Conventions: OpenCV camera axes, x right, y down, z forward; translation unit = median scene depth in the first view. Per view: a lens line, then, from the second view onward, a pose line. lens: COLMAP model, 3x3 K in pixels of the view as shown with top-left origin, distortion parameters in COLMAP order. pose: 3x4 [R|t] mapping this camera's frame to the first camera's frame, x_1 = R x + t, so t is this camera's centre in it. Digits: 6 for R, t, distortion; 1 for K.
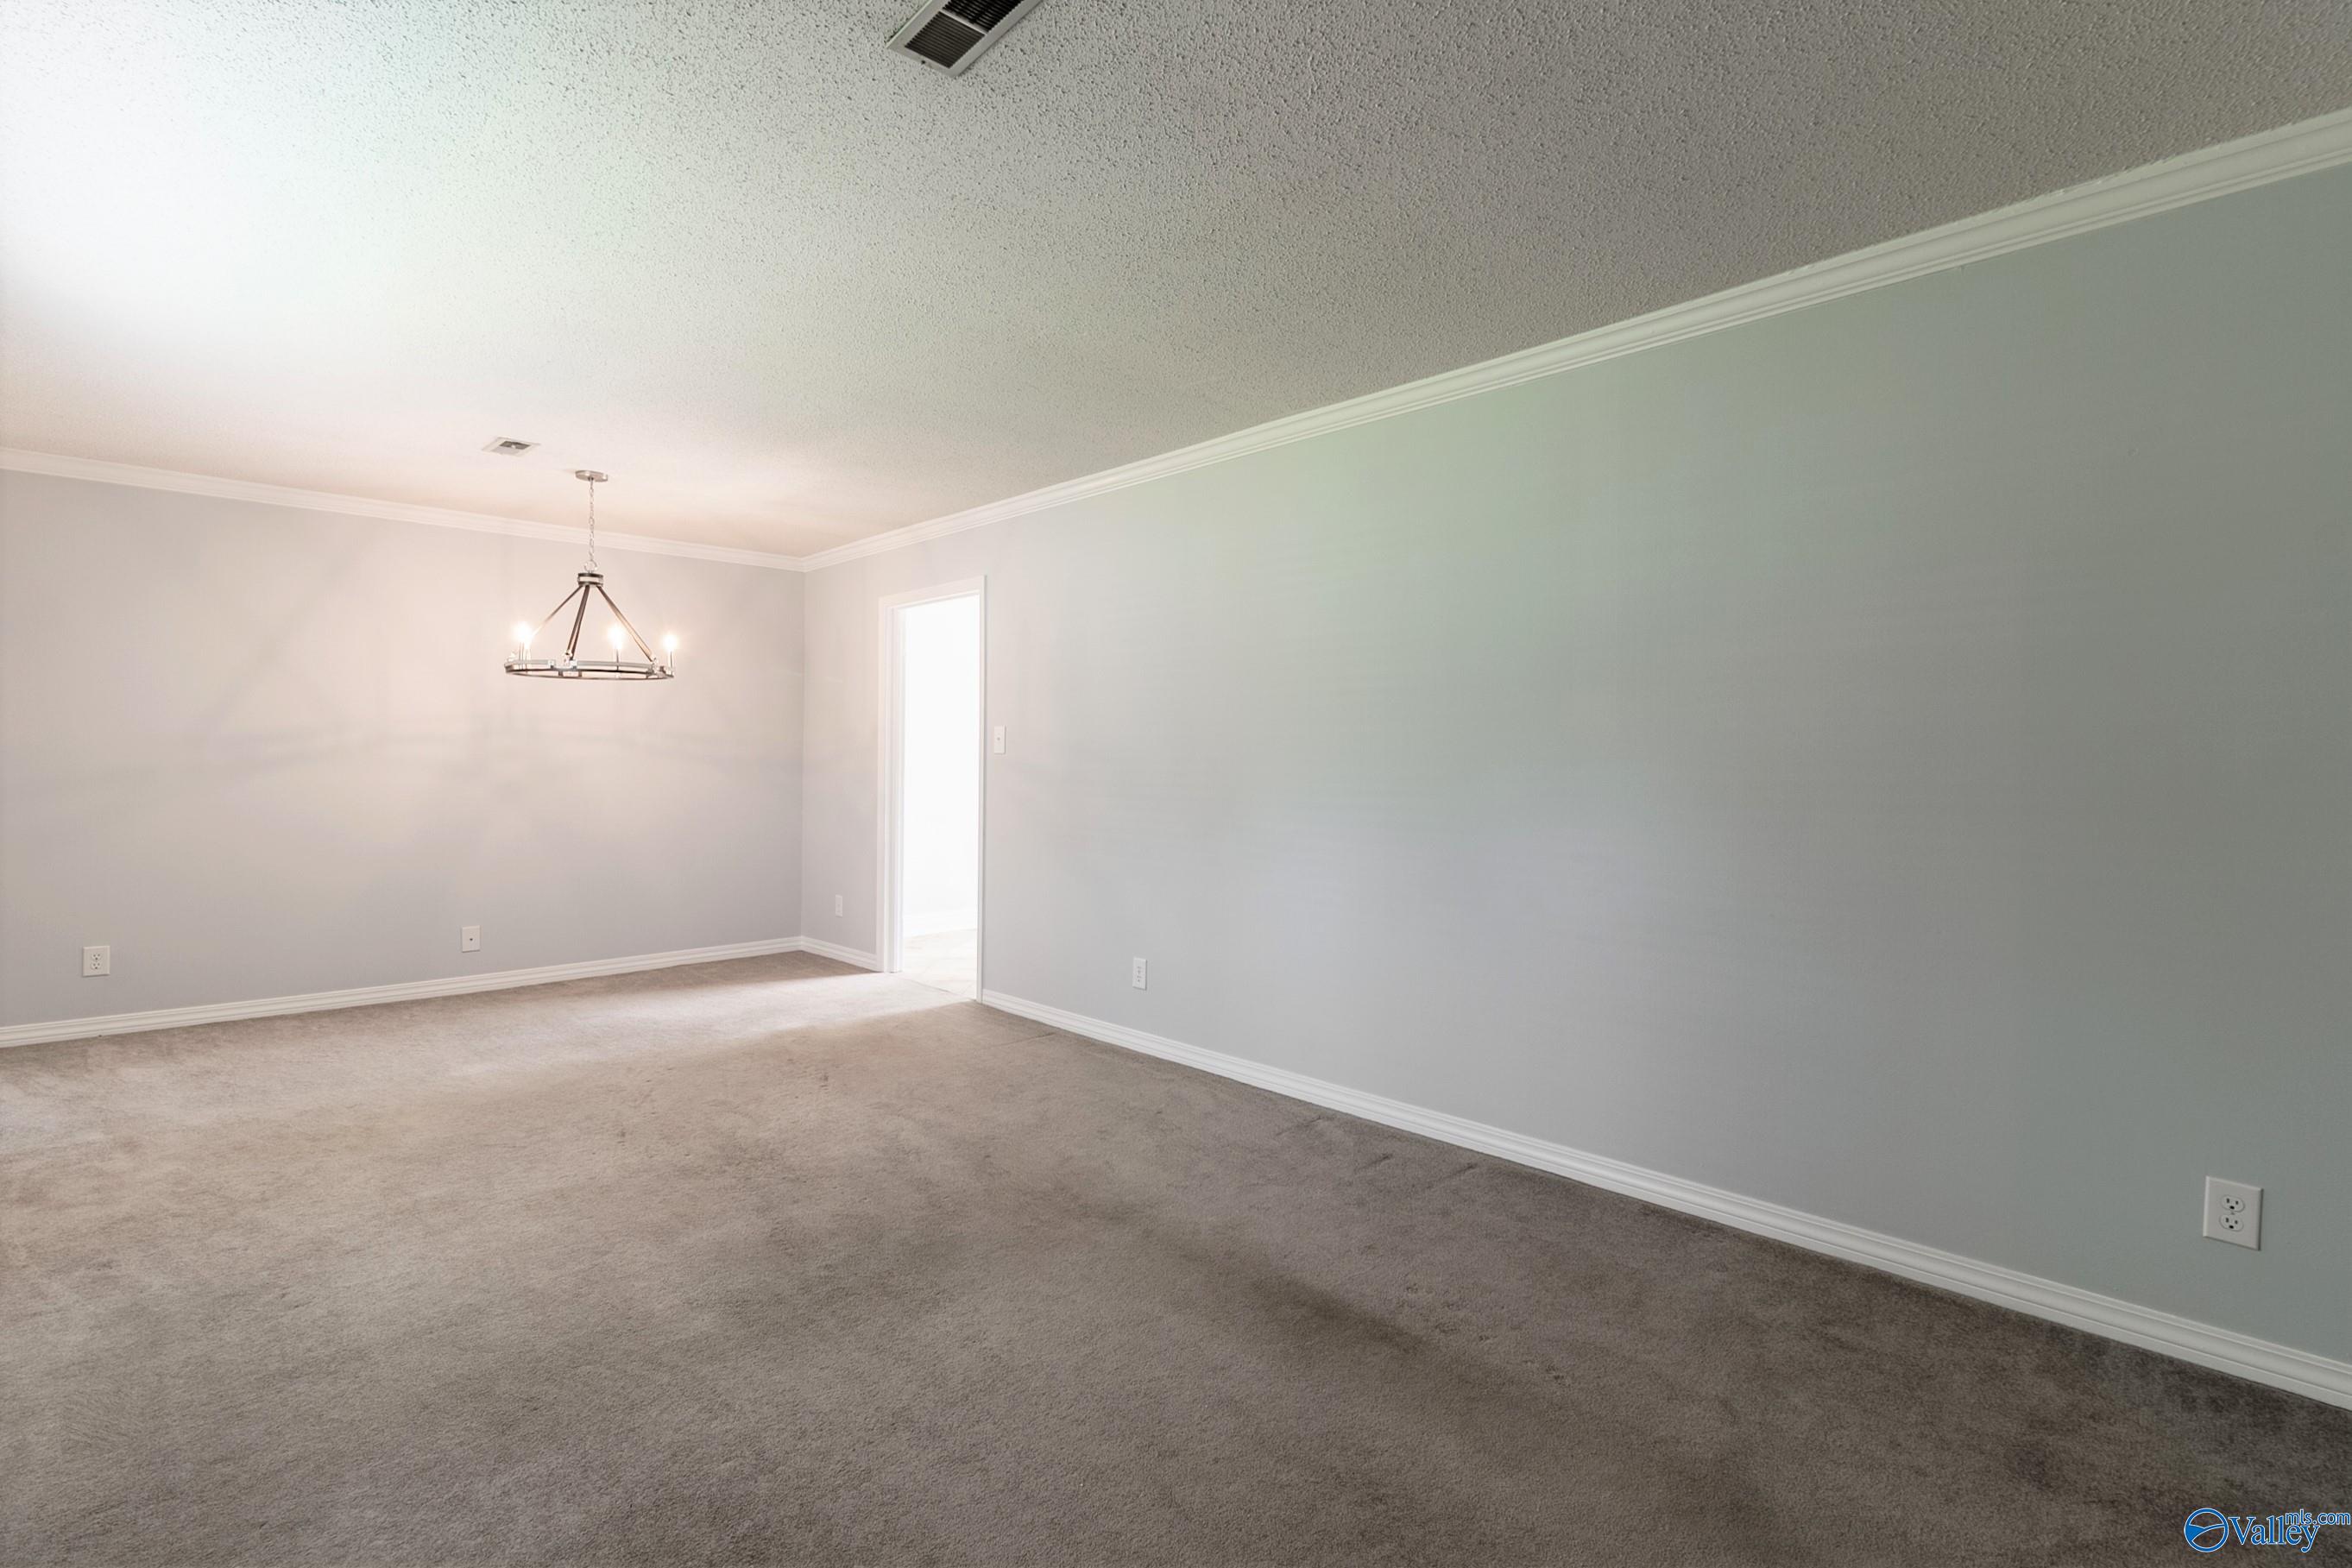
lens RADIAL K [[1084.0, 0, 1170.4], [0, 1084.0, 758.9], [0, 0, 1]] dist [0.002756, 0.001167]
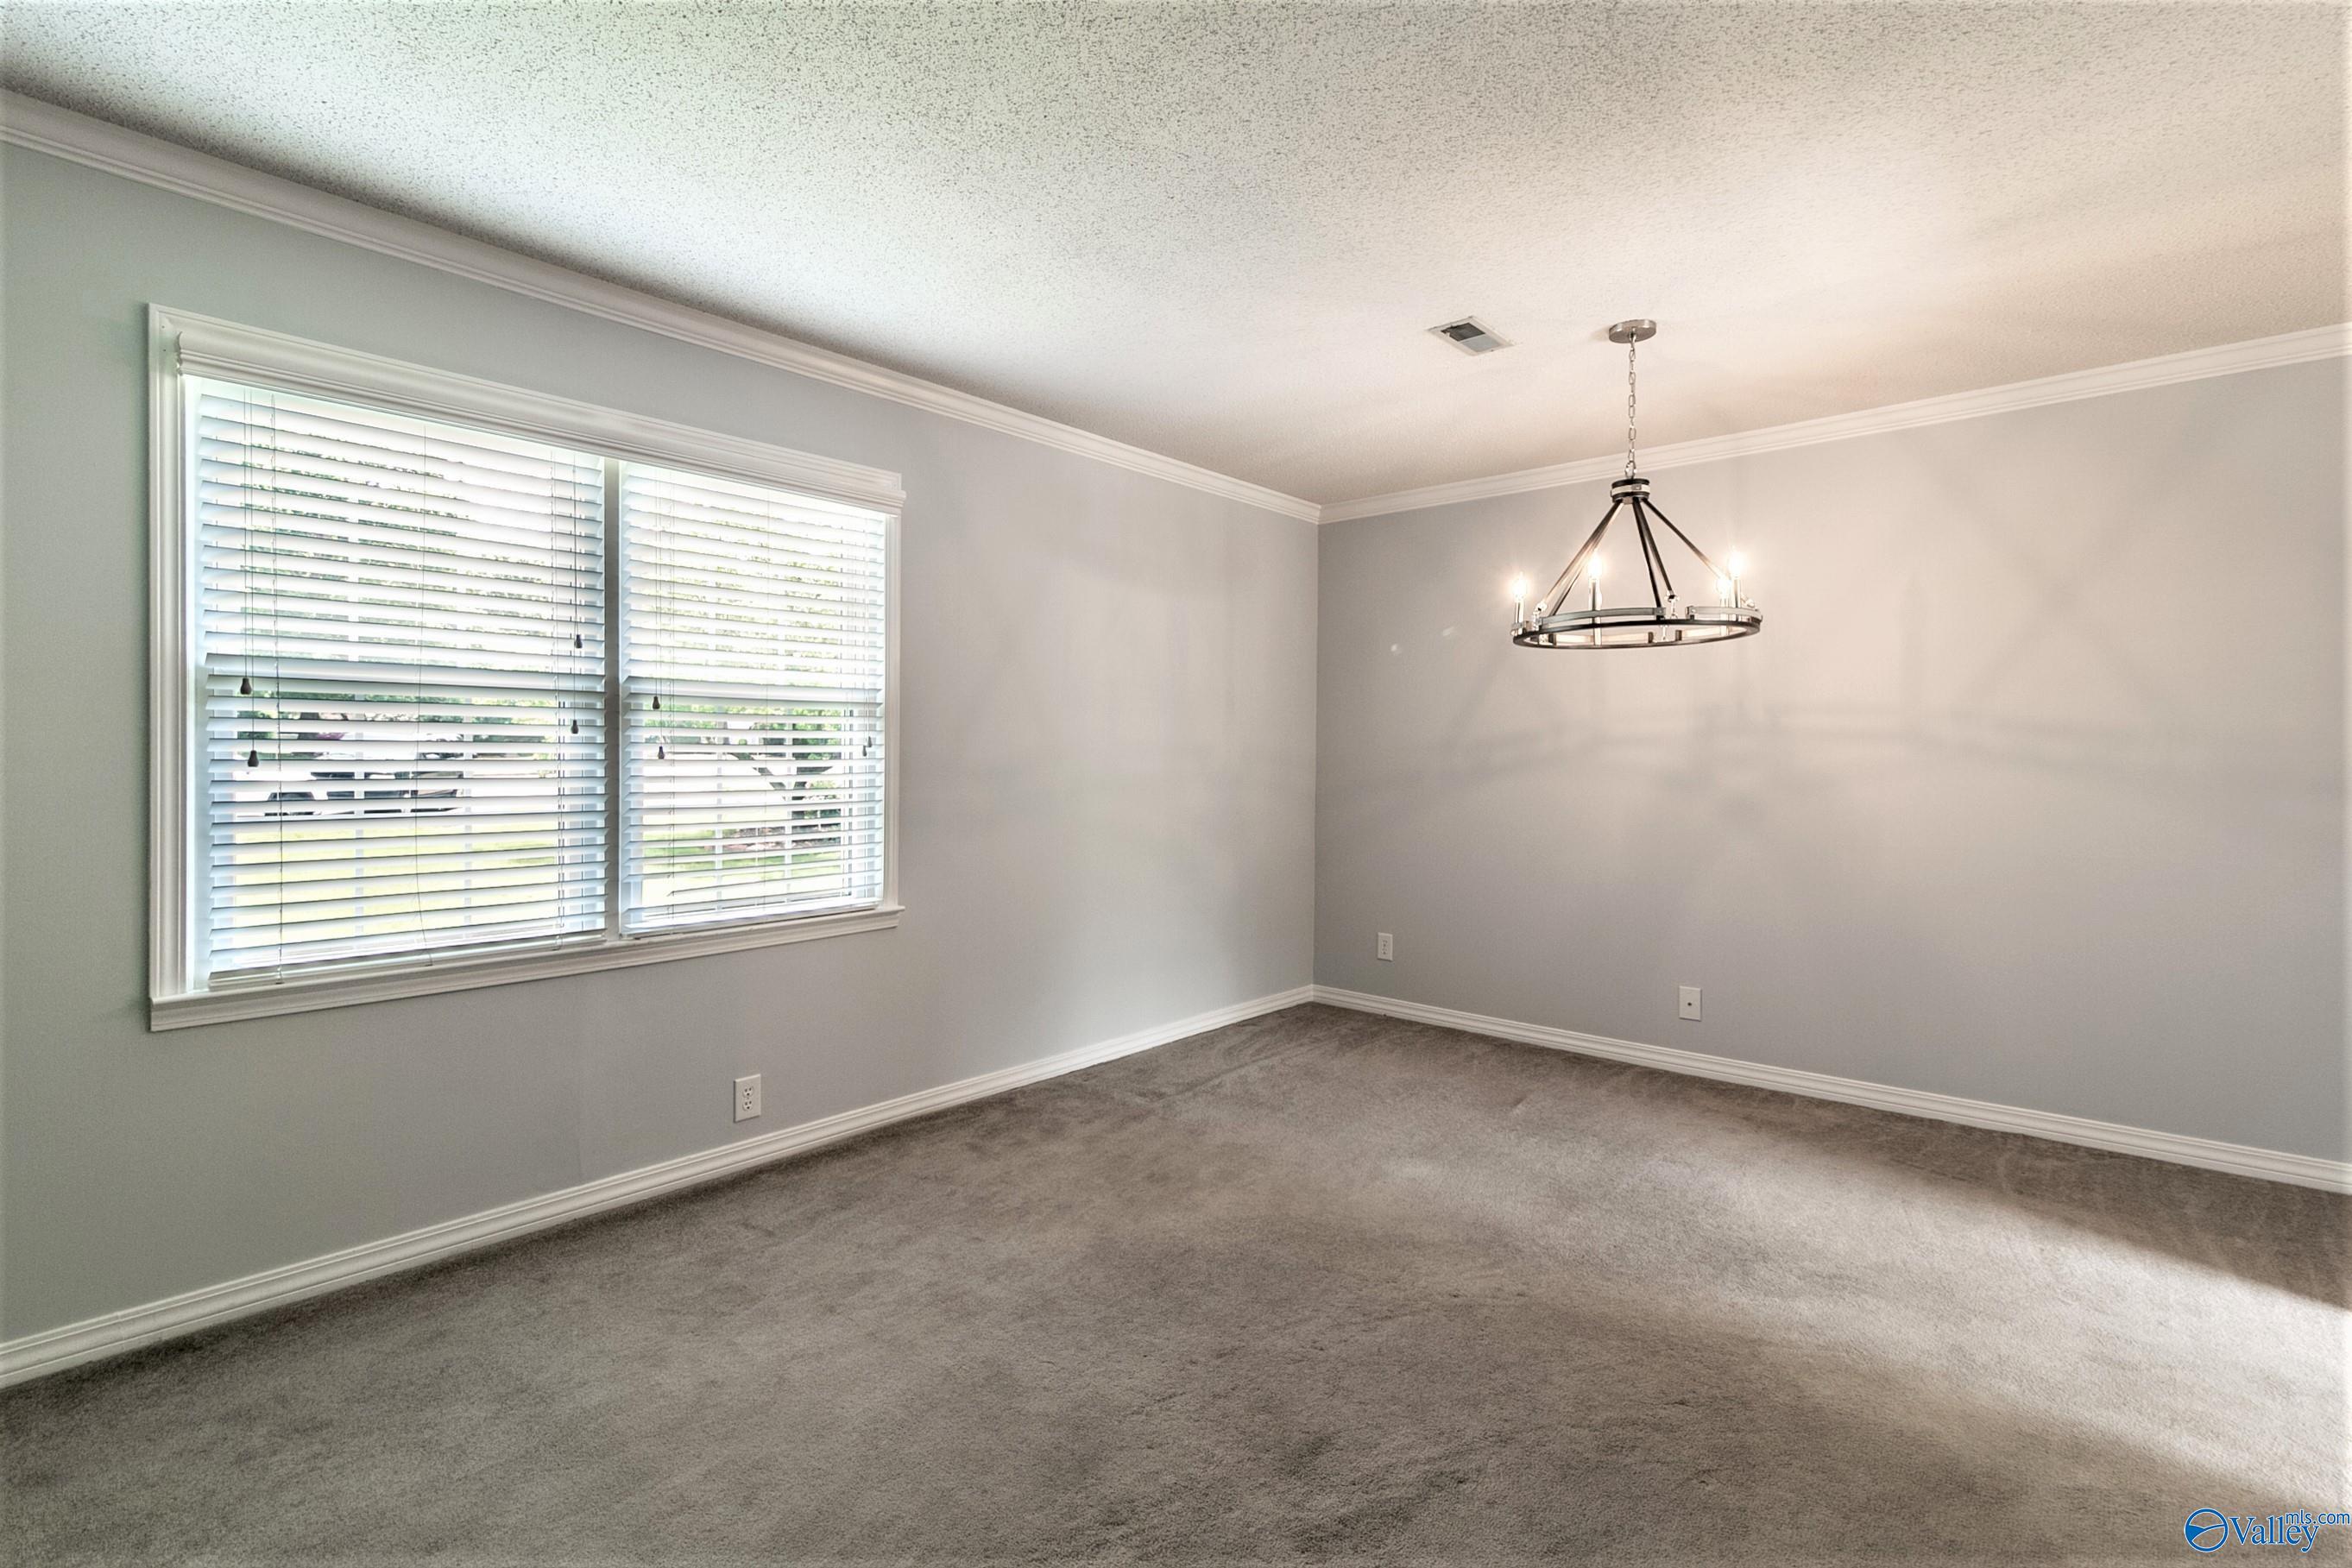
lens RADIAL K [[1084.0, 0, 1170.4], [0, 1084.0, 758.9], [0, 0, 1]] dist [0.002756, 0.001167]
pose [[0.087818, -0.004816, -0.996125, 0.095595], [-0.007946, 0.999953, -0.005535, 0.002675], [0.996105, 0.008401, 0.087775, 0.701191]]
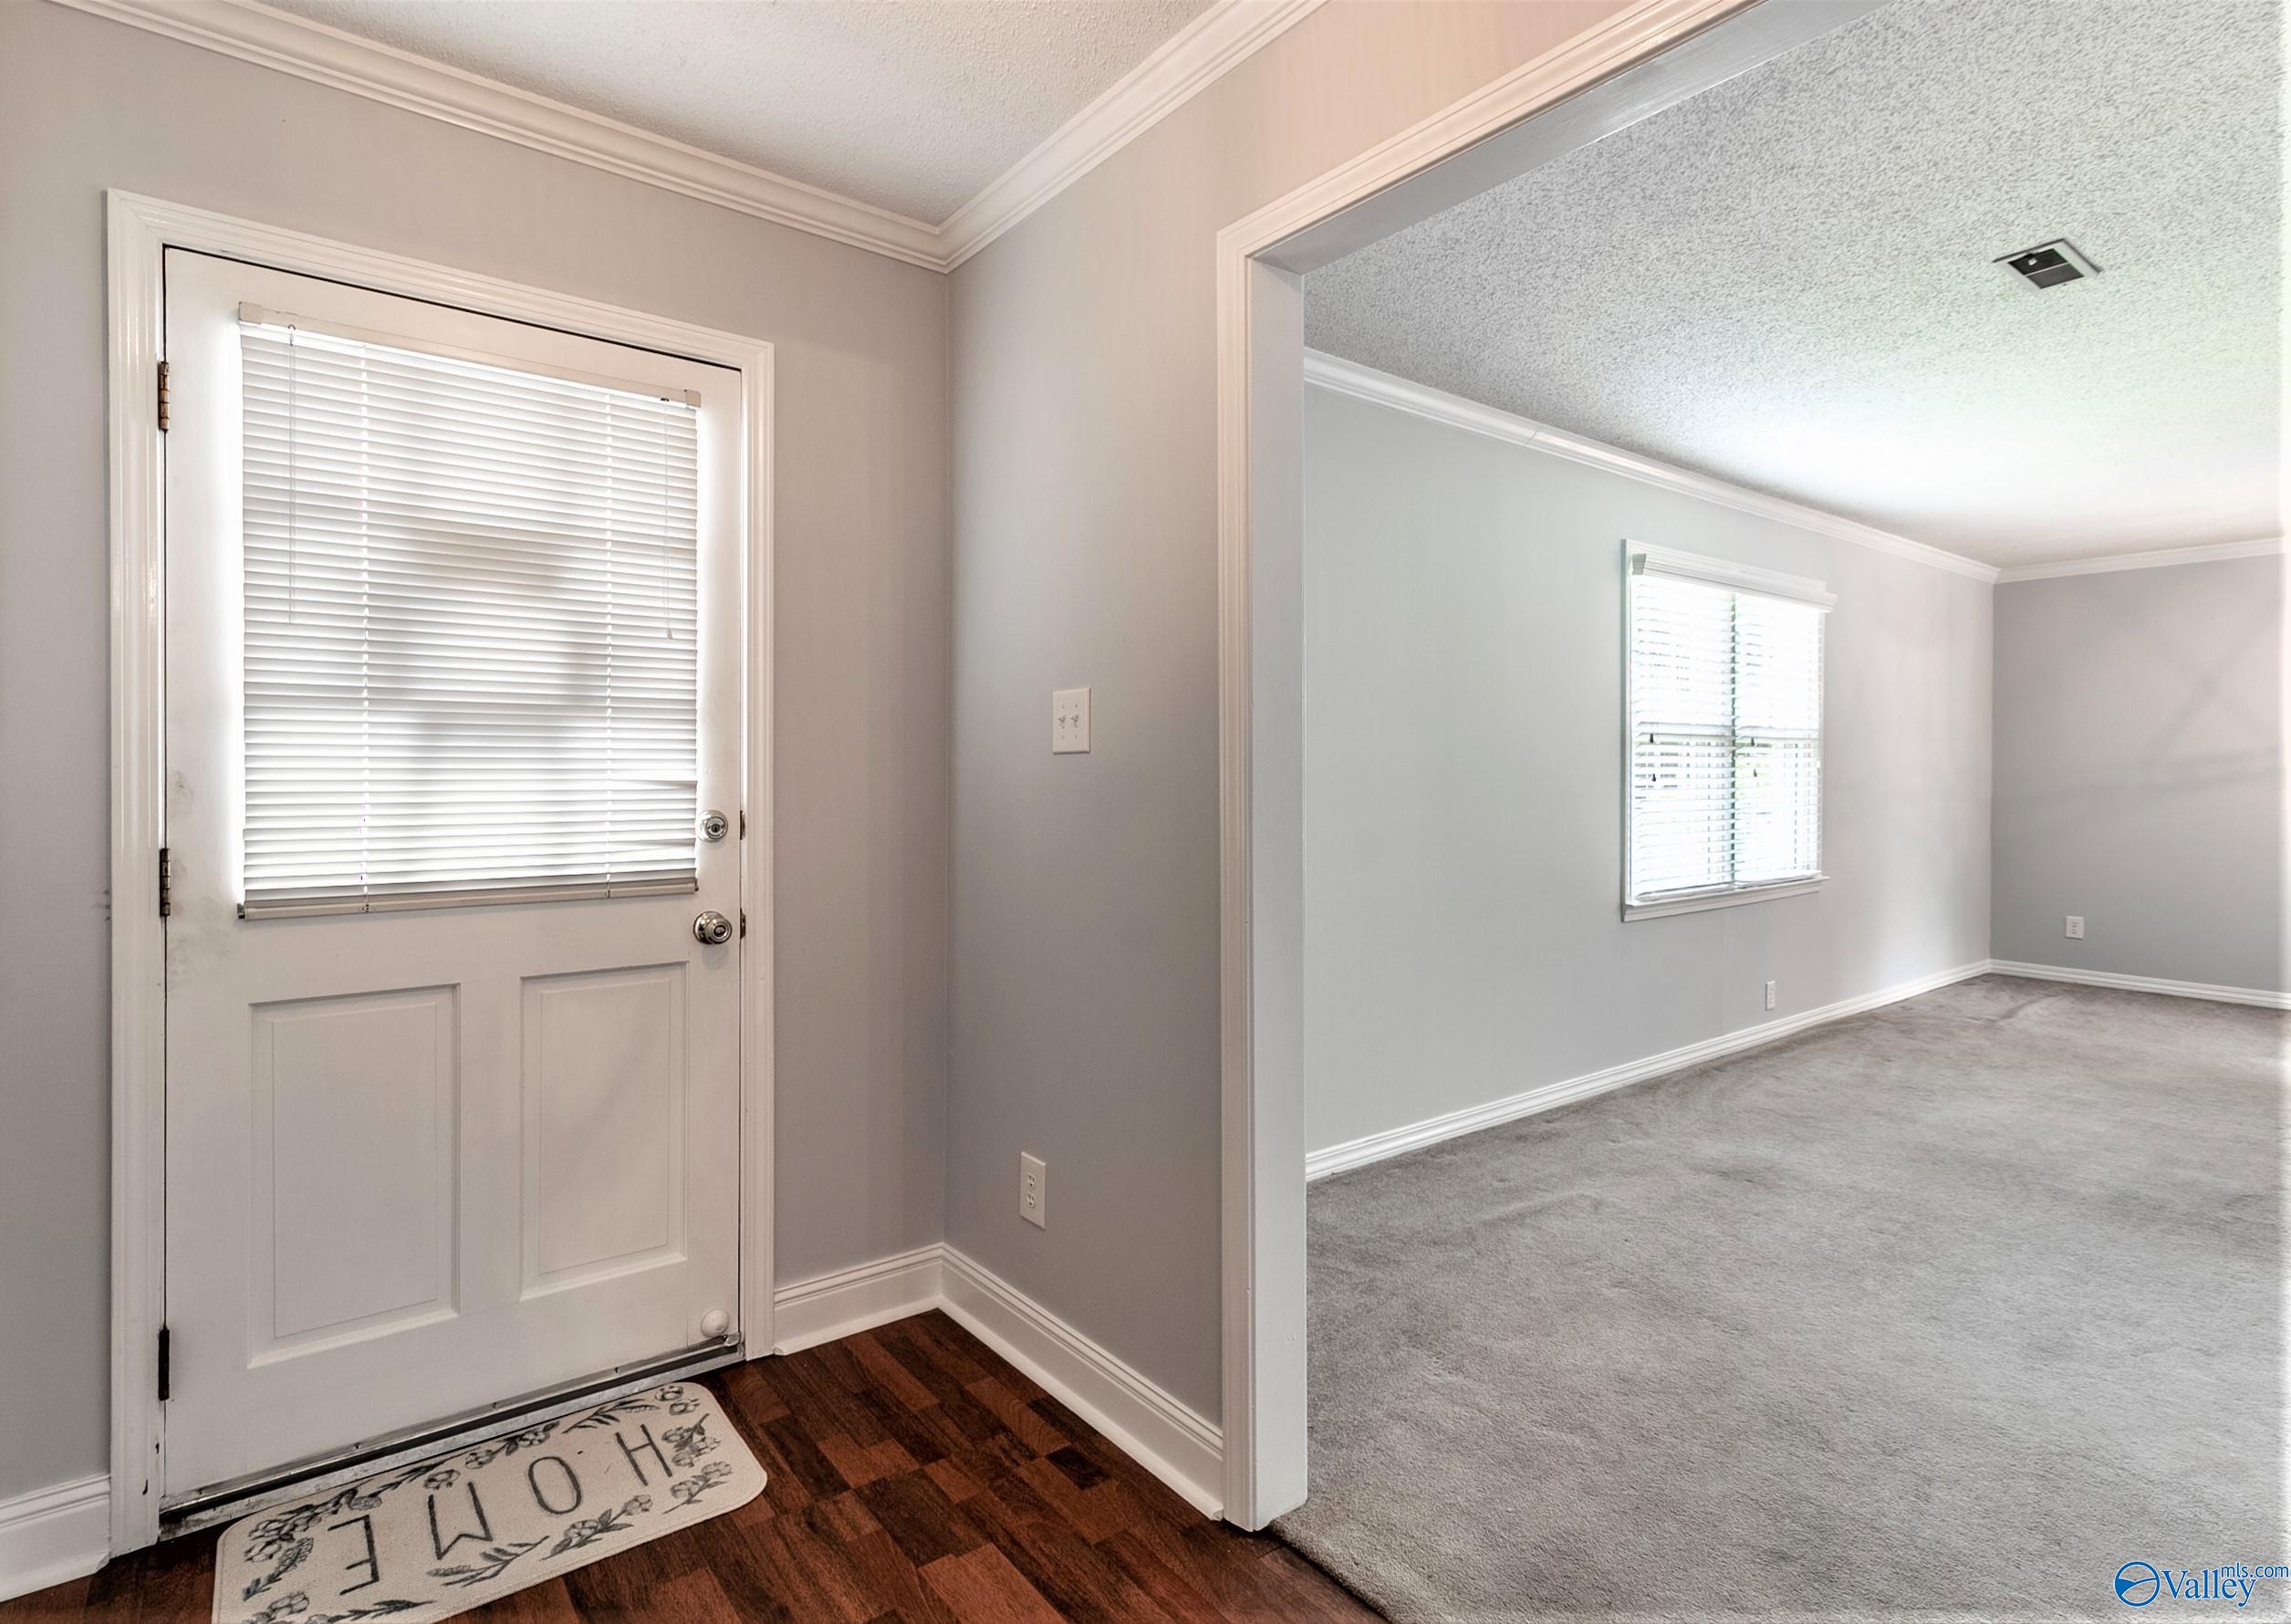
lens RADIAL K [[1150.0, 0, 1134.6], [0, 1150.0, 775.1], [0, 0, 1]] dist [-0.001106, -0.000449]
pose [[-0.106321, -0.005108, -0.994319, 0.580965], [-0.005167, 0.999976, -0.004585, 0.008039], [0.994318, 0.004650, -0.106345, -0.016197]]
